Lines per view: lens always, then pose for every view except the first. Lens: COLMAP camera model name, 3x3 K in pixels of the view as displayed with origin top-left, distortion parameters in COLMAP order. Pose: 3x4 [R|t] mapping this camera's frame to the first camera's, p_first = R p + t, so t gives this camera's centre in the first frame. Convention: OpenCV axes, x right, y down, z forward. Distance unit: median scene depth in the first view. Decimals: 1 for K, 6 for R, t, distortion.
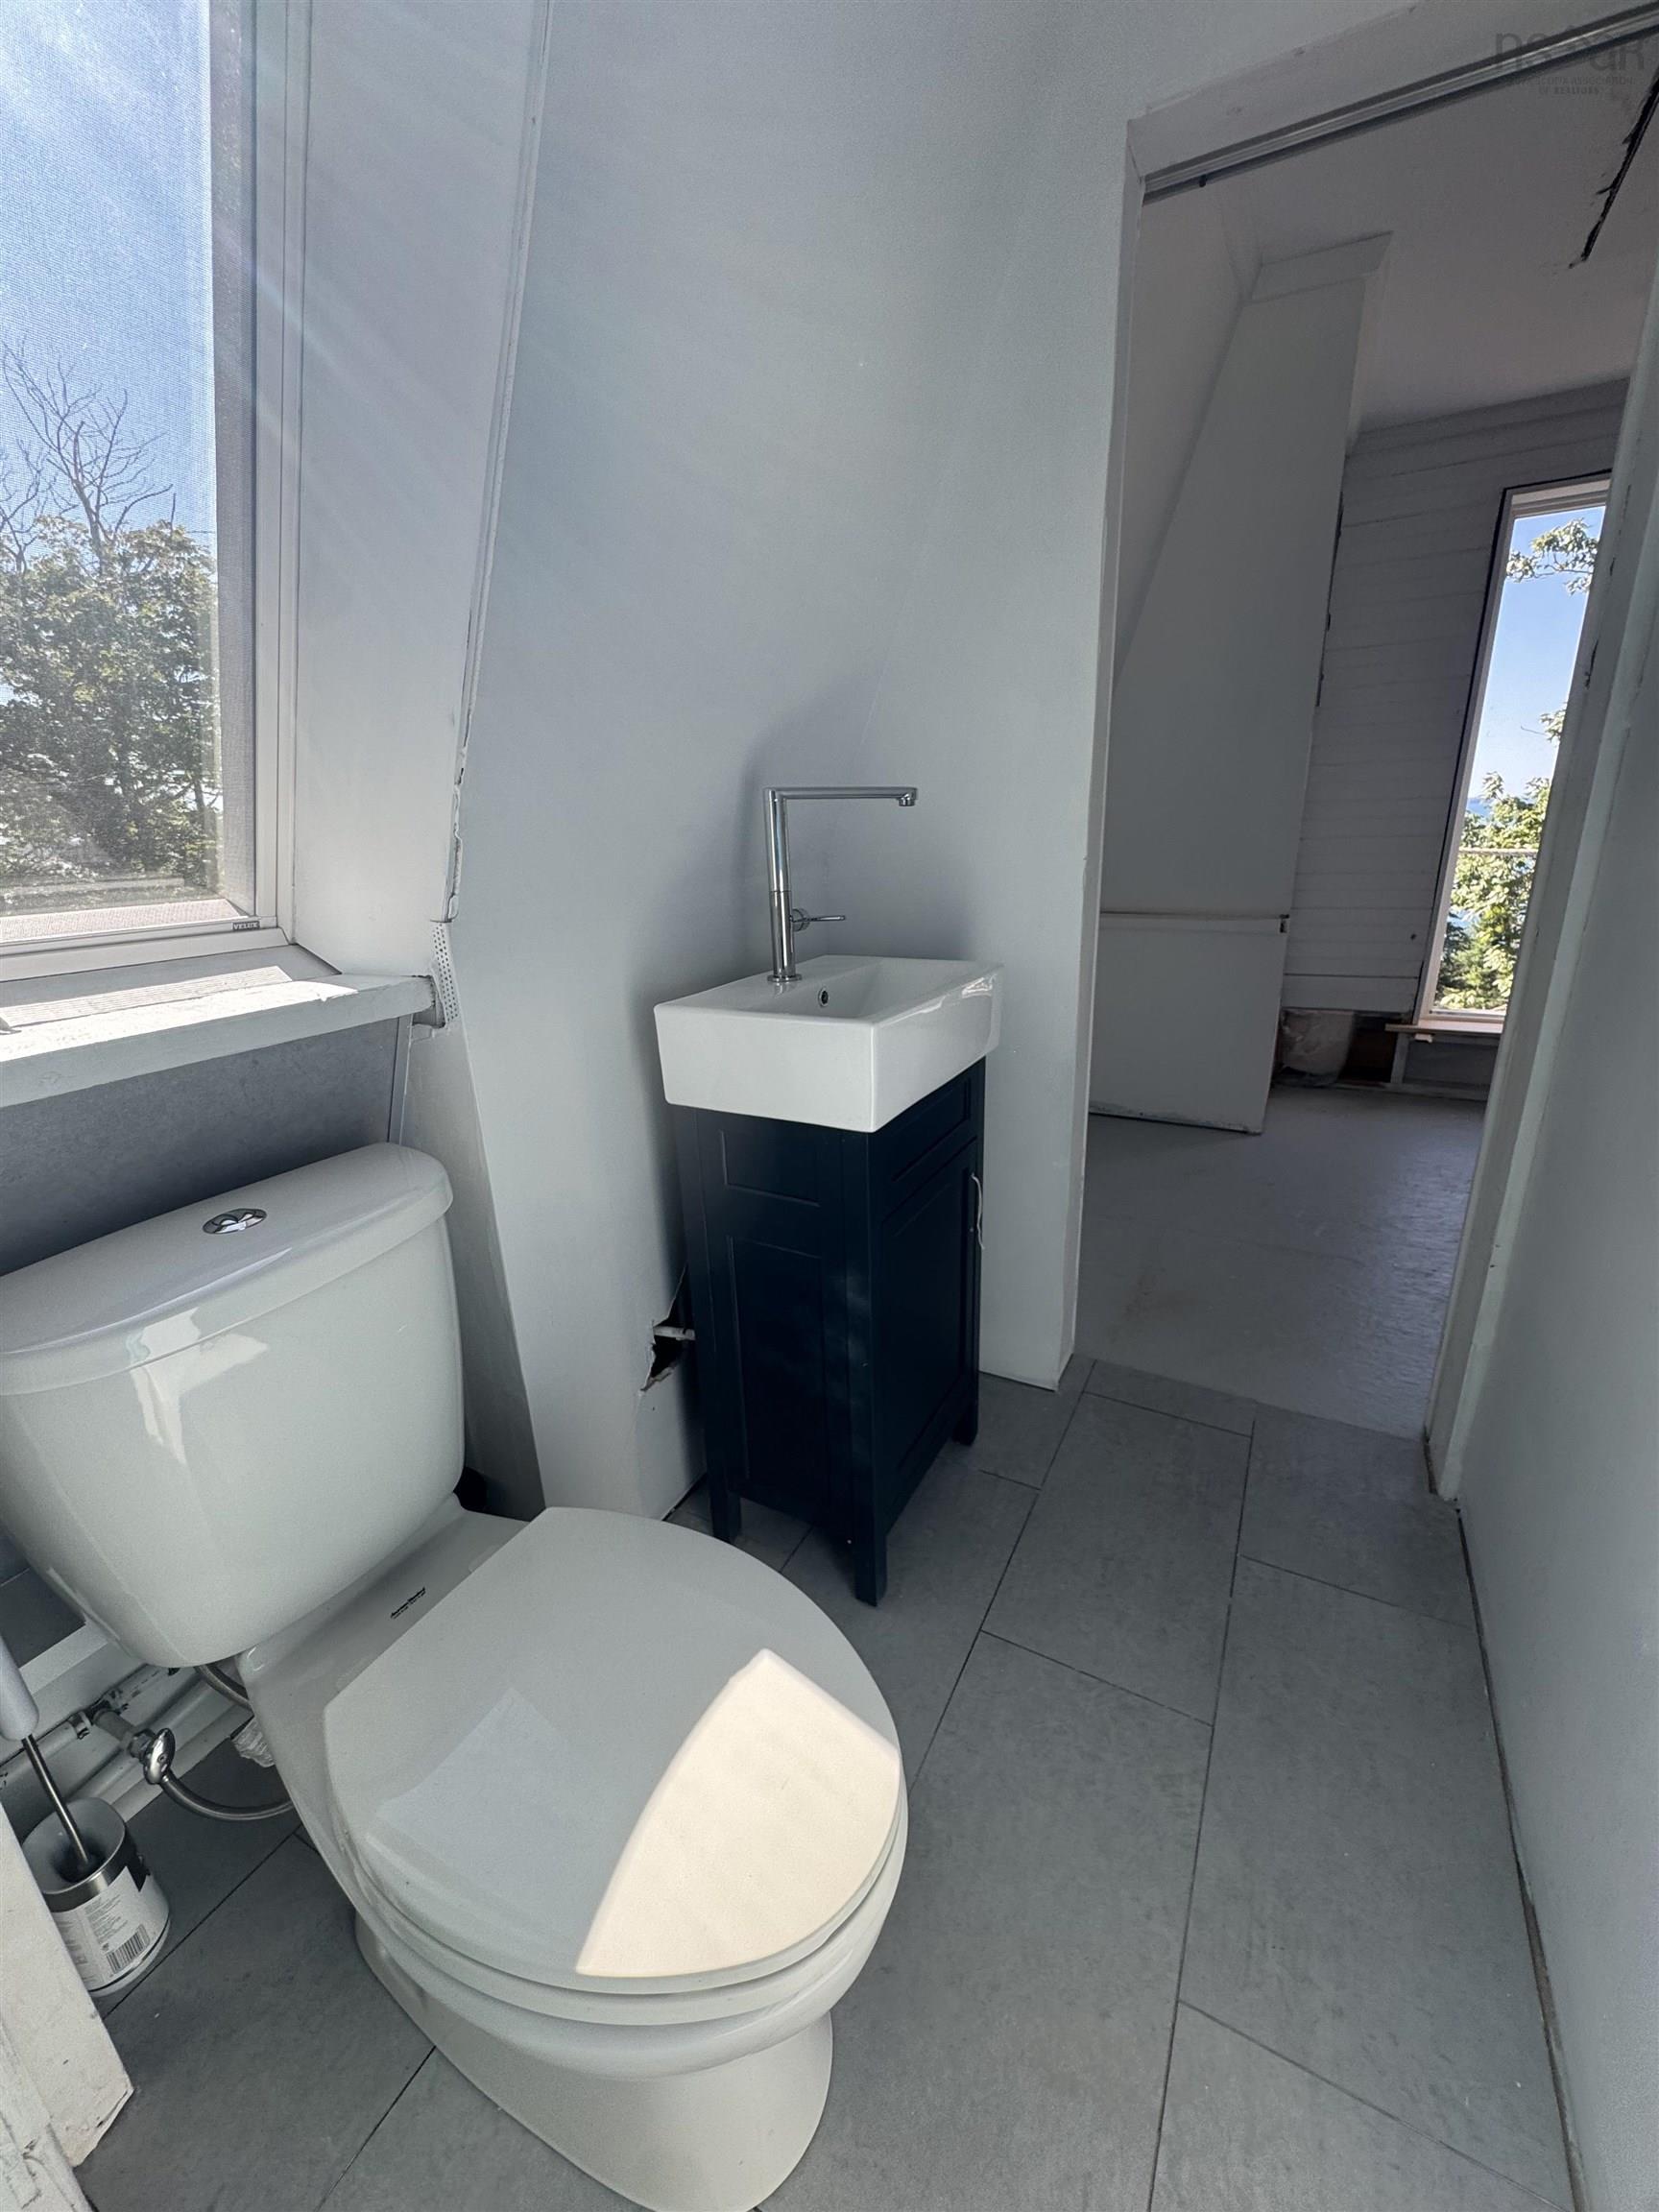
lens RADIAL K [[880.9, 0, 832.4], [0, 880.9, 1106.3], [0, 0, 1]] dist [-0.002942, 0.000579]
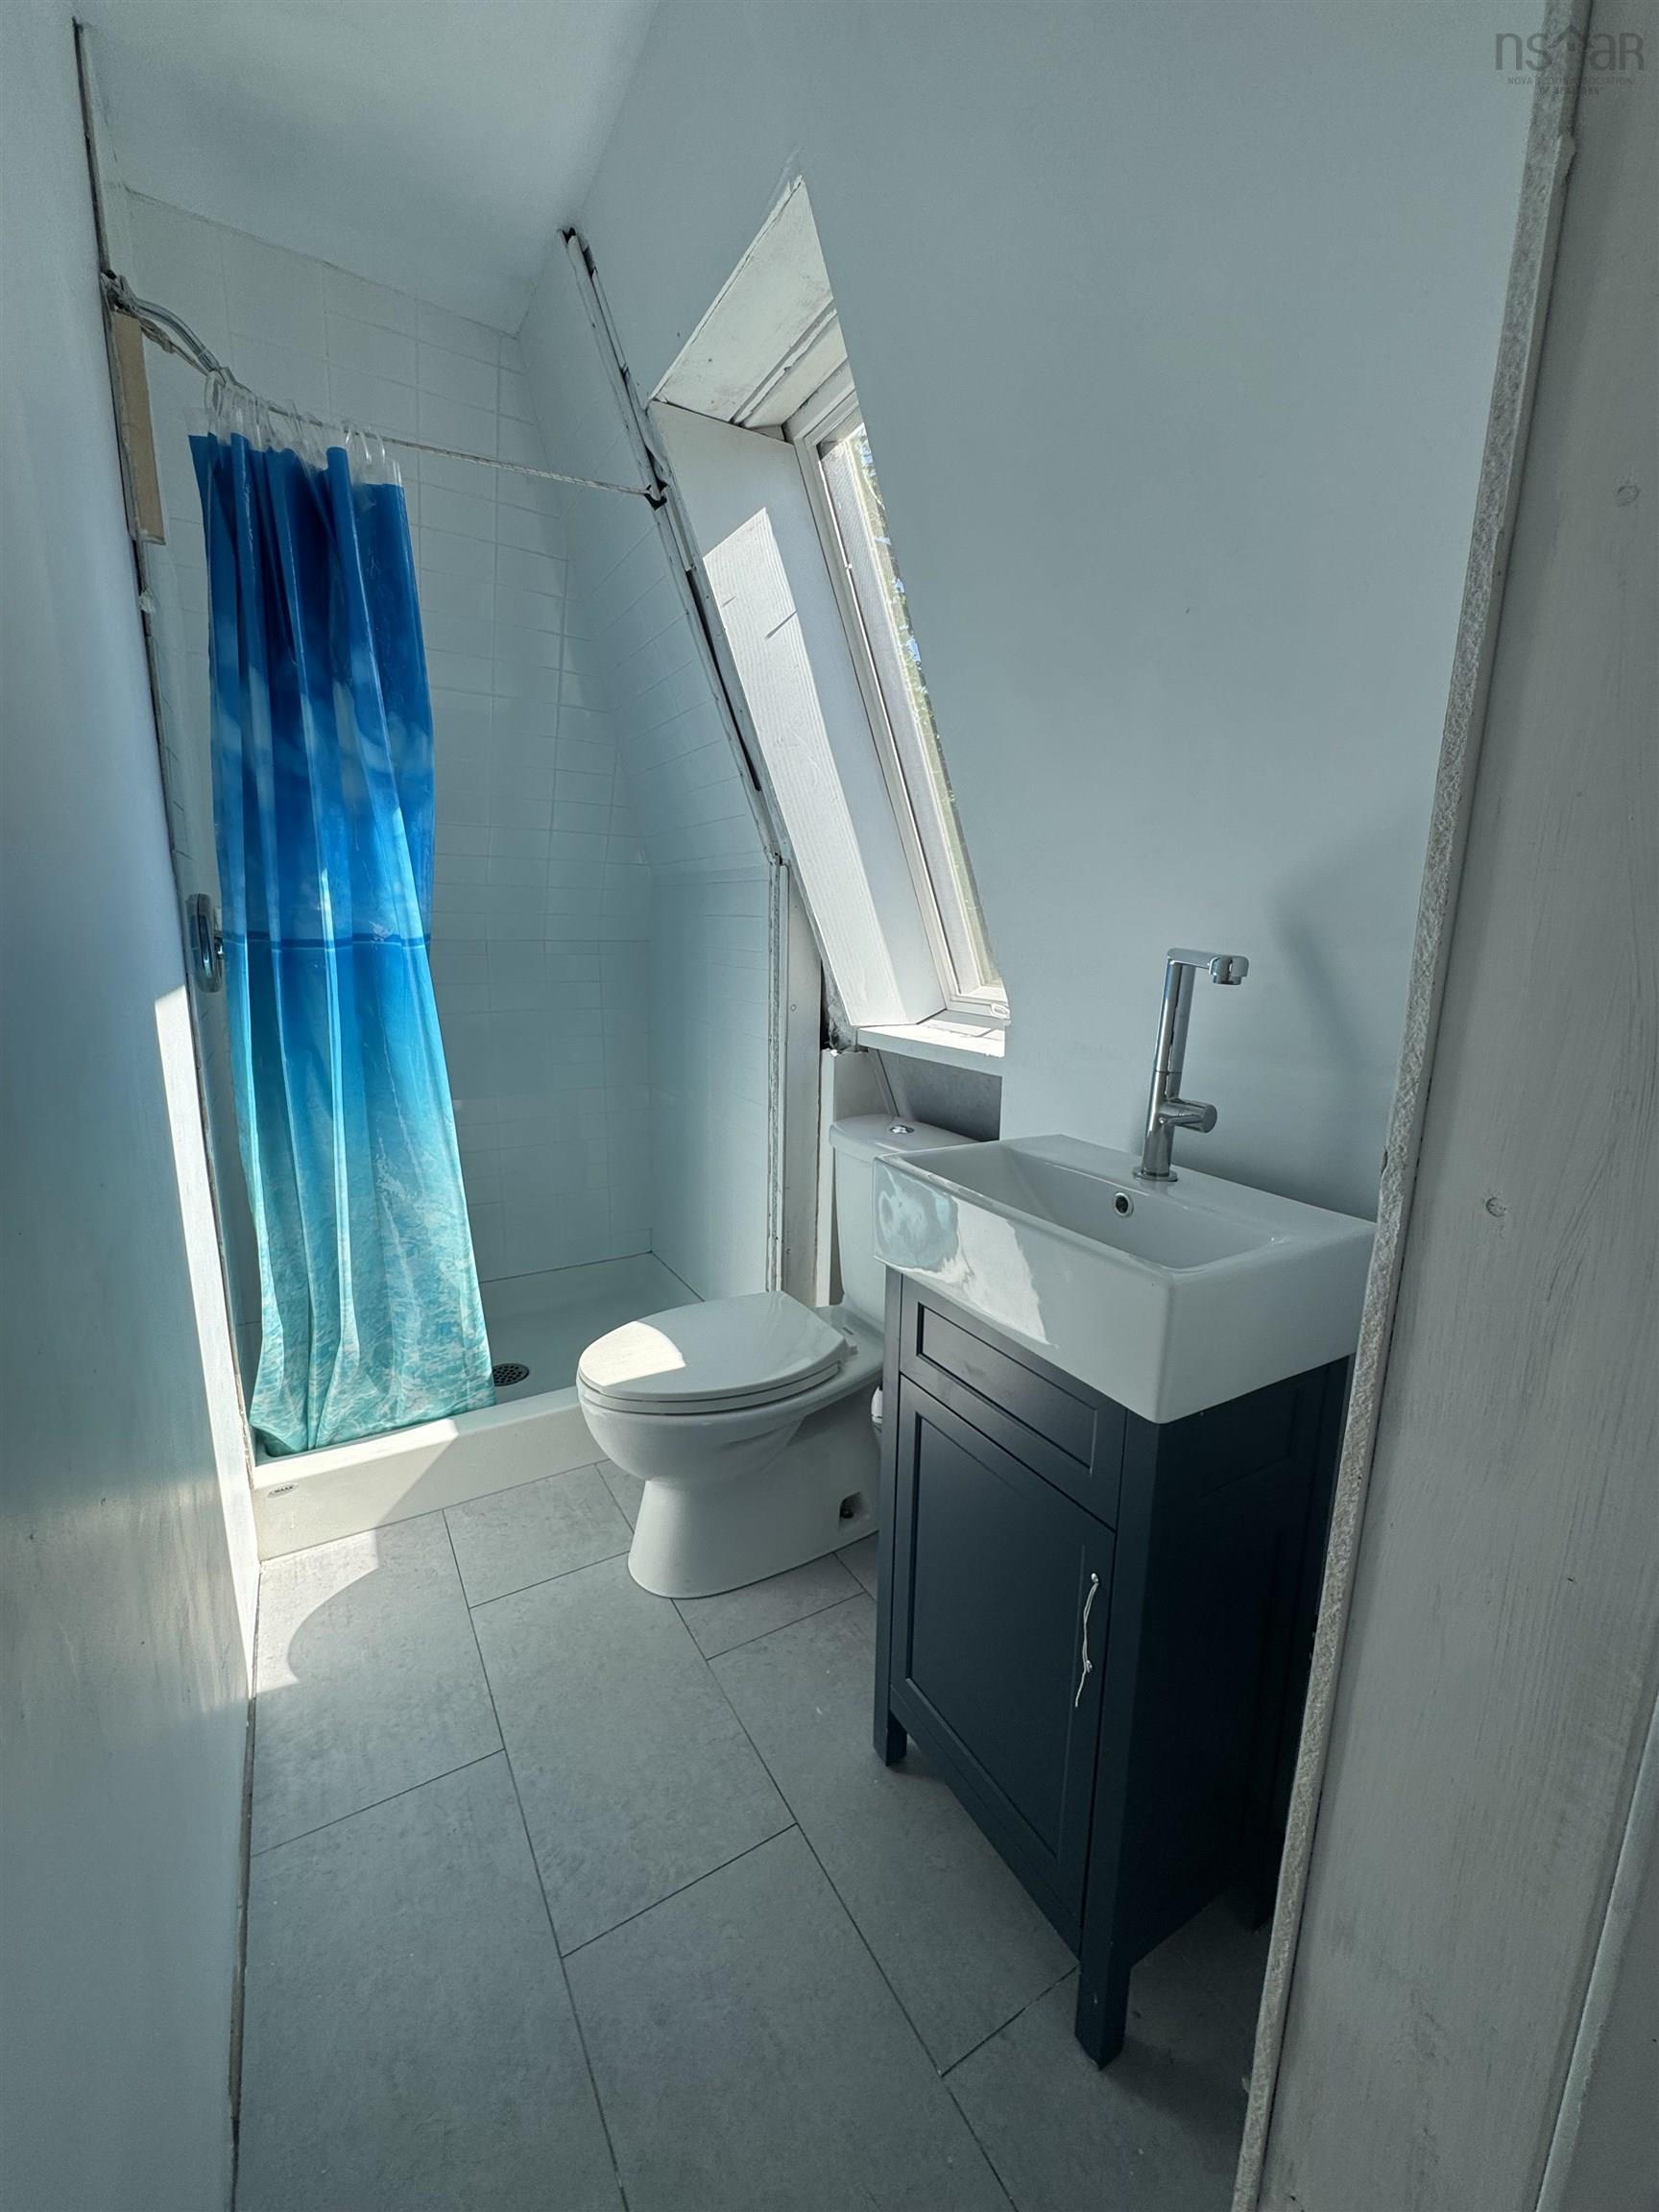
lens RADIAL K [[880.9, 0, 832.4], [0, 880.9, 1106.3], [0, 0, 1]] dist [-0.002942, 0.000579]
pose [[-0.503558, 0.176635, -0.845713, 0.959161], [-0.271762, 0.896806, 0.349120, -0.504437], [0.820107, 0.405635, -0.403591, 1.314514]]
